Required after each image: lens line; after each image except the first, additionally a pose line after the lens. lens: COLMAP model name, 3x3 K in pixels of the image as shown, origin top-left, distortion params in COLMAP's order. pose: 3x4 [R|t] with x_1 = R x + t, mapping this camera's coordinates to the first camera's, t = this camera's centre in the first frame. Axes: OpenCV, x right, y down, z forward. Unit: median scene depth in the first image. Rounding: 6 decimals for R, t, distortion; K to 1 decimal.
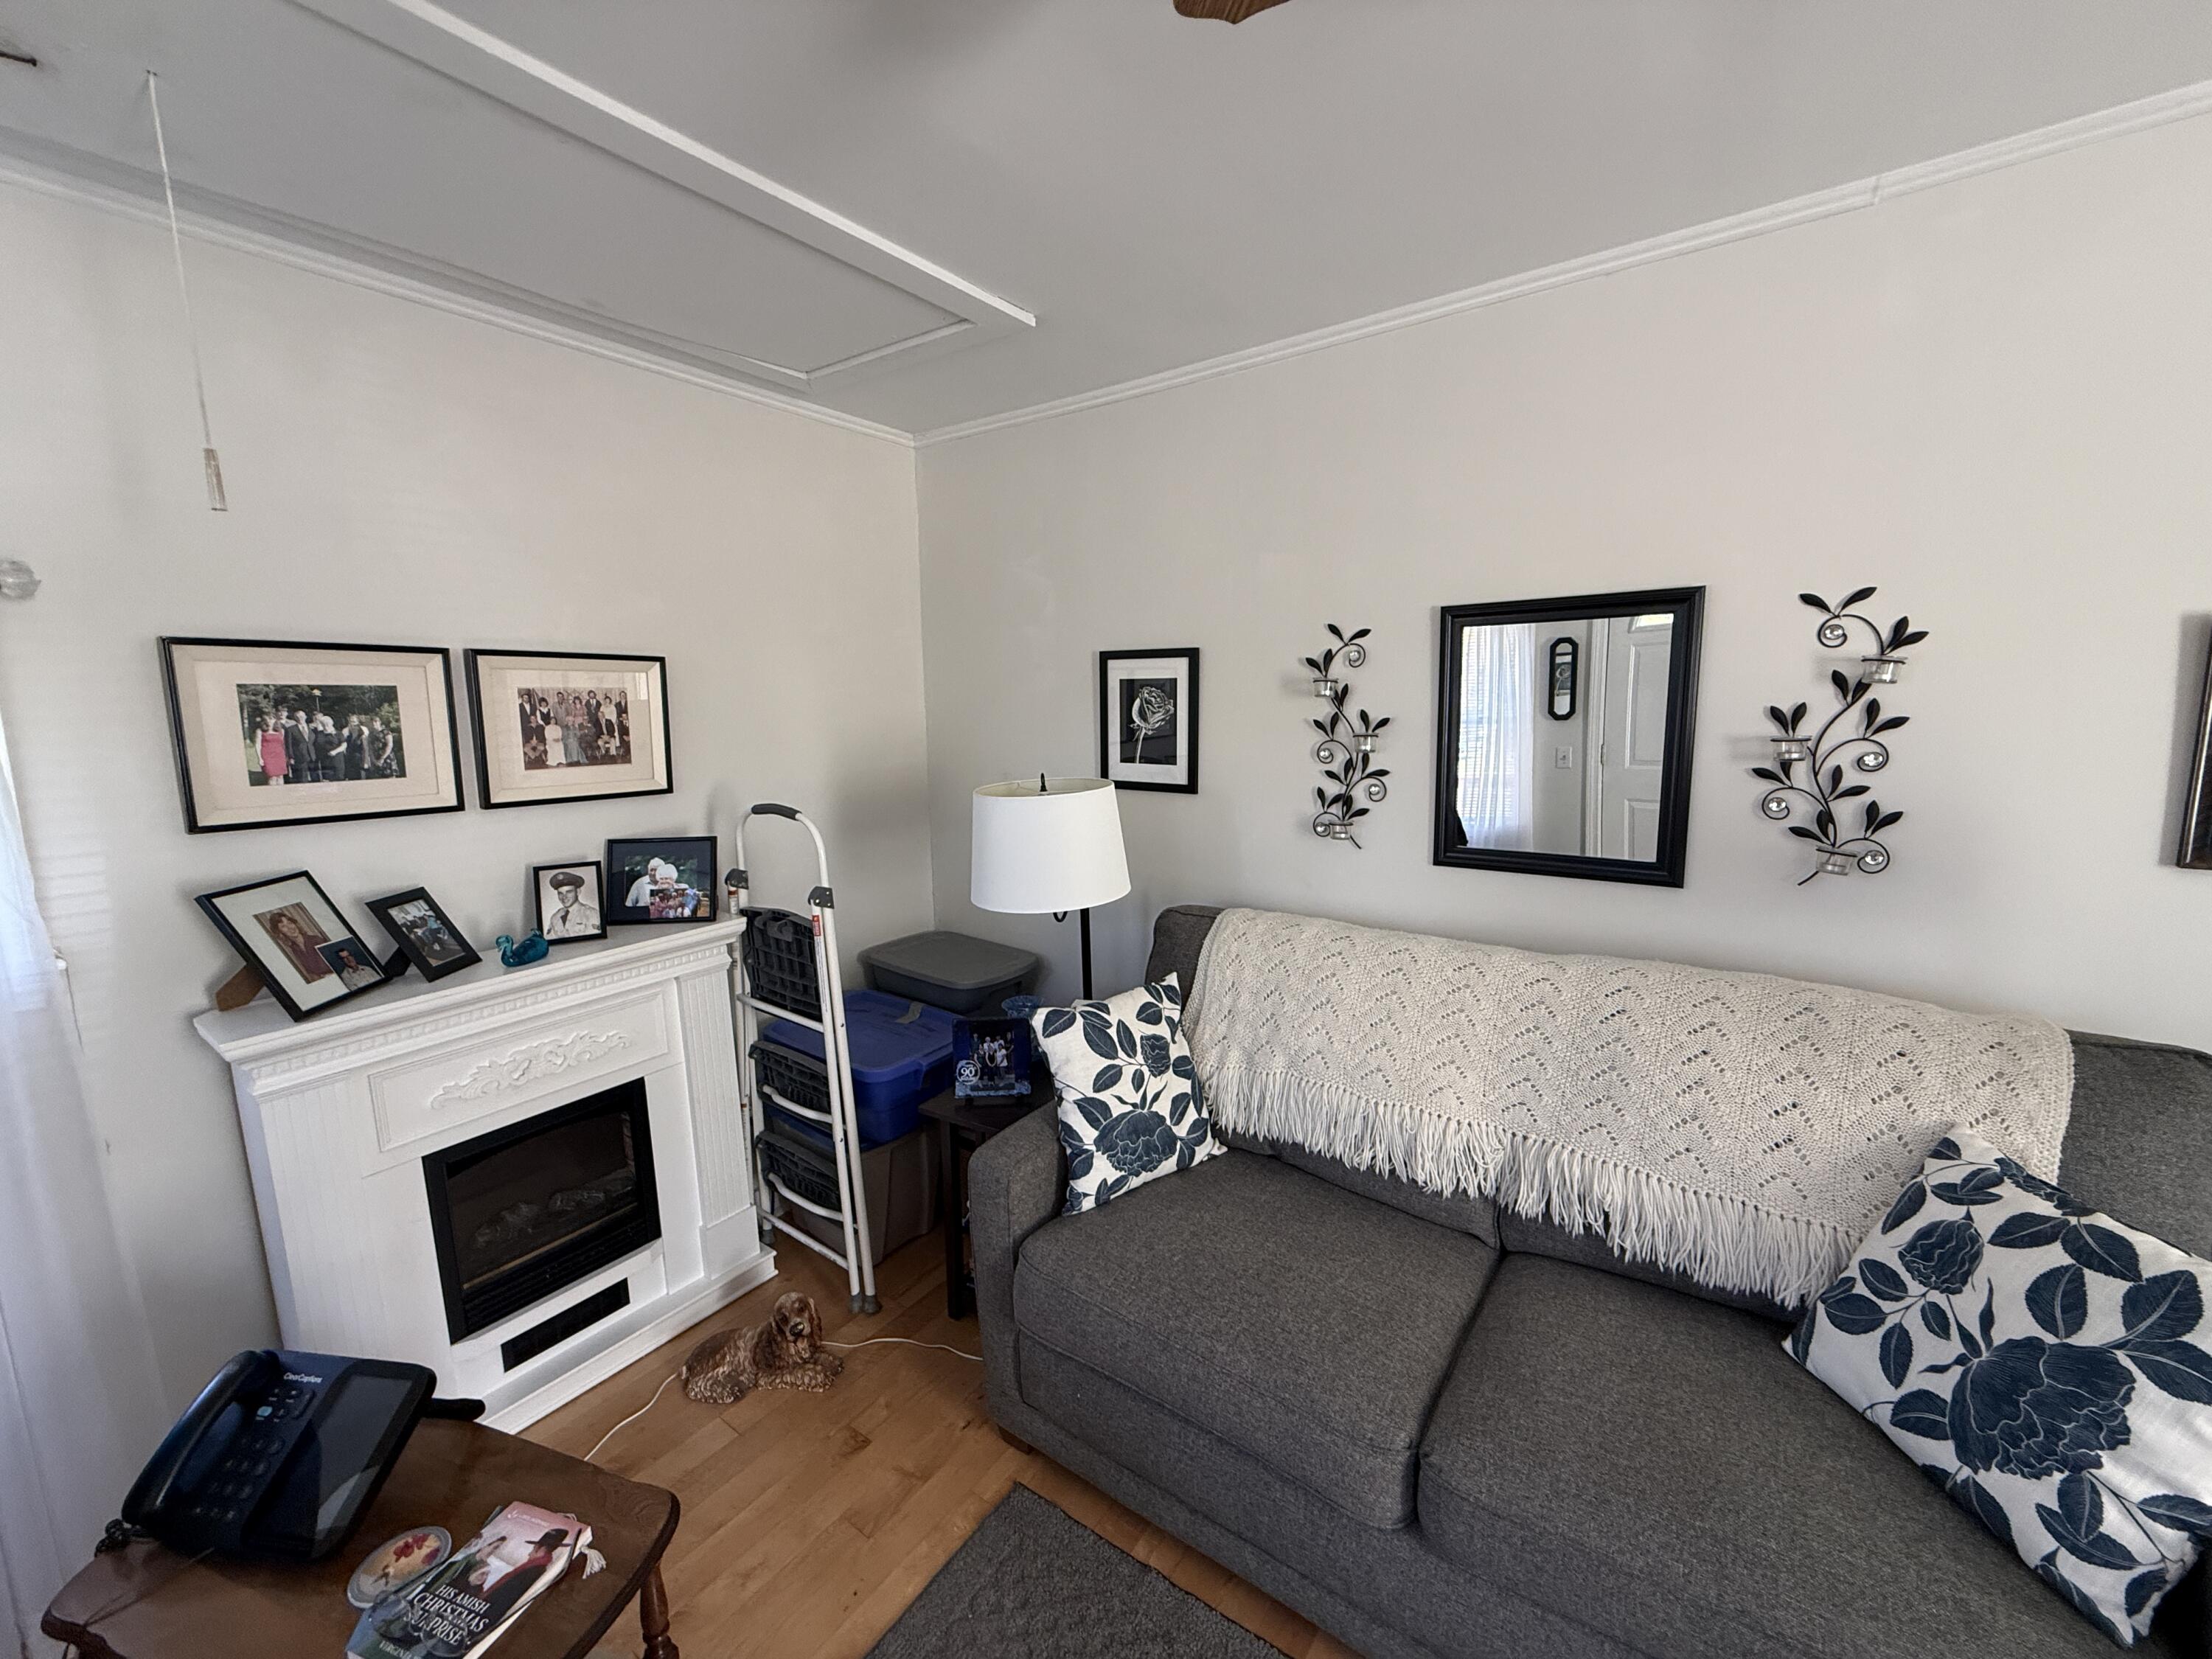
lens RADIAL K [[879.2, 0, 1097.3], [0, 879.2, 826.6], [0, 0, 1]] dist [-0.001579, 0.000350]
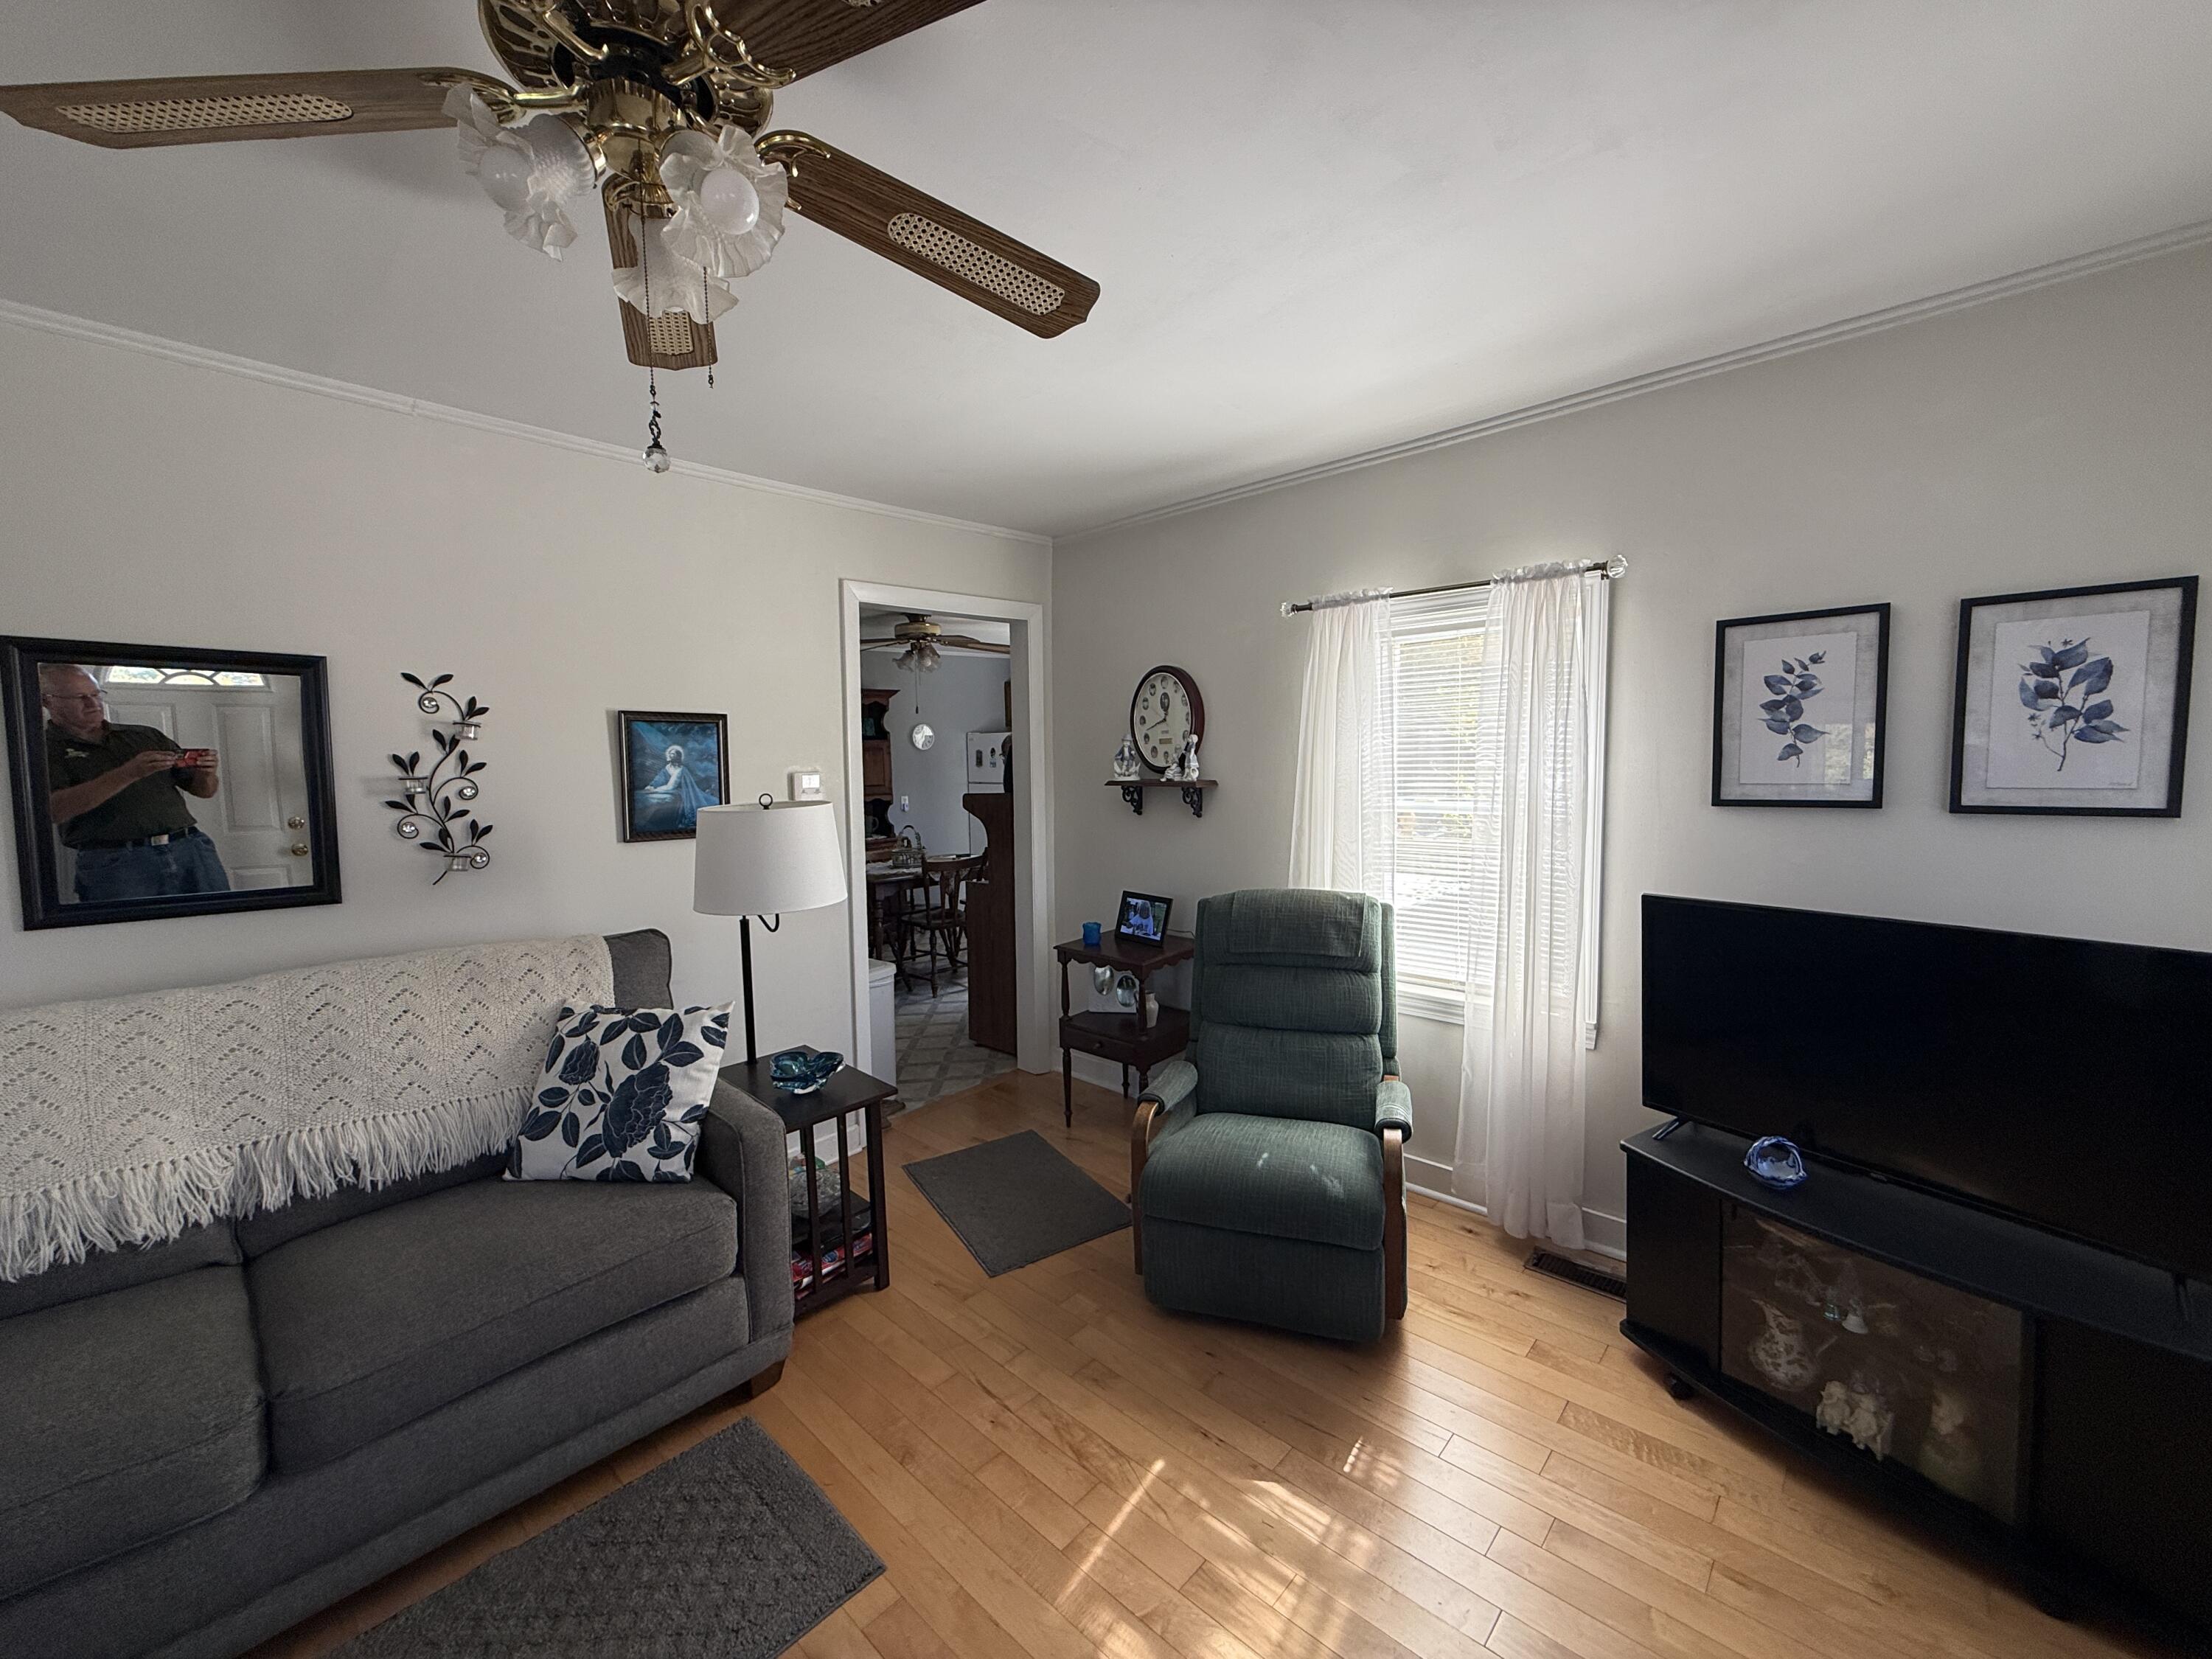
lens RADIAL K [[879.2, 0, 1099.8], [0, 879.2, 831.1], [0, 0, 1]] dist [-0.001579, 0.000350]
pose [[0.120614, -0.055172, 0.991165, -0.470573], [0.138479, 0.989627, 0.038235, 0.083199], [-0.982993, 0.132644, 0.127003, -0.223992]]
